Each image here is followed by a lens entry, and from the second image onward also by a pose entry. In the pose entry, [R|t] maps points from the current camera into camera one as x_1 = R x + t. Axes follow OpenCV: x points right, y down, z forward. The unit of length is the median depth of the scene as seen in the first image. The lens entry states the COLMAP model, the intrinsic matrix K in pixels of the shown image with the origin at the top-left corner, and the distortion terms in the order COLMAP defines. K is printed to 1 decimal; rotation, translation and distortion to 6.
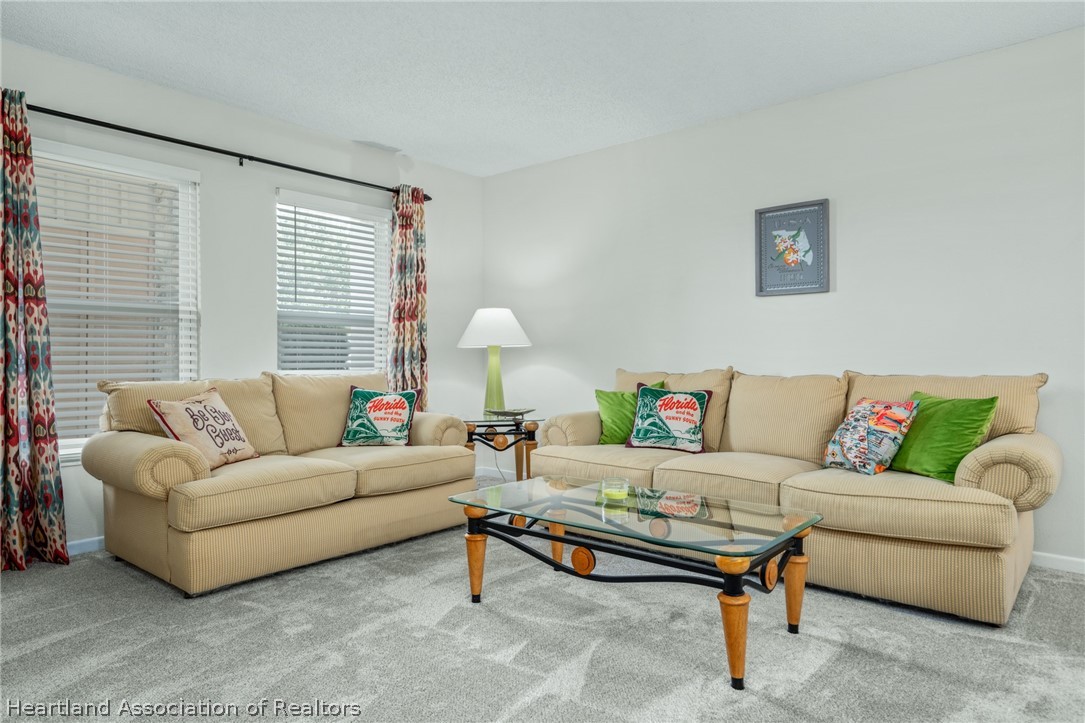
lens RADIAL K [[658.7, 0, 542.5], [0, 658.7, 361.5], [0, 0, 1]] dist [0.002556, 0.000798]
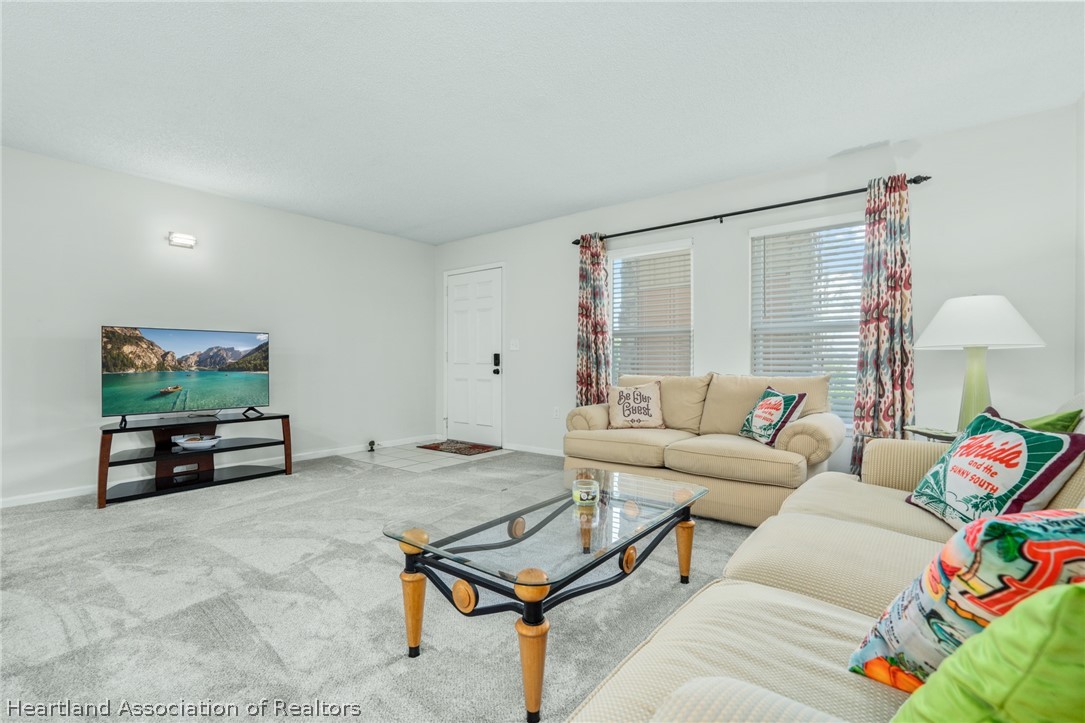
lens RADIAL K [[493.2, 0, 542.5], [0, 493.2, 361.5], [0, 0, 1]] dist [0.000695, 0.000065]
pose [[0.039056, 0.002714, -0.999233, 0.484820], [-0.007054, 0.999972, 0.002441, -0.004879], [0.999212, 0.006953, 0.039074, 0.502506]]
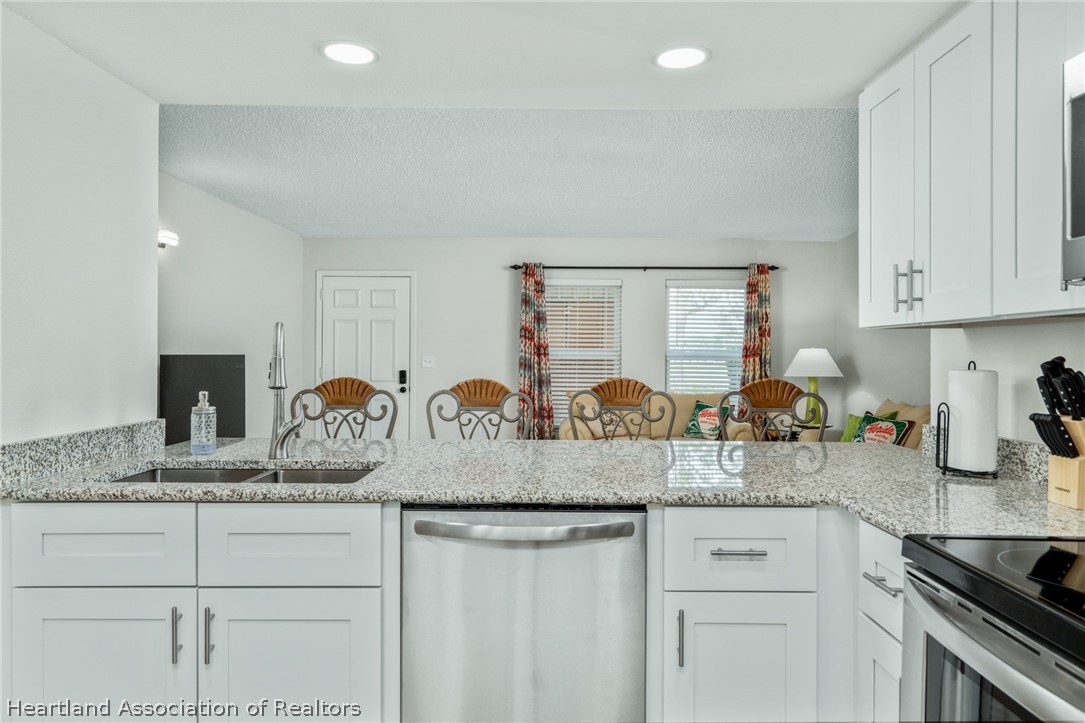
lens RADIAL K [[714.8, 0, 542.5], [0, 714.8, 361.5], [0, 0, 1]] dist [-0.001452, -0.000870]
pose [[0.646137, 0.018200, -0.763004, 0.703314], [-0.014755, 0.999827, 0.011353, -0.063924], [0.763079, 0.003923, 0.646294, -0.370901]]
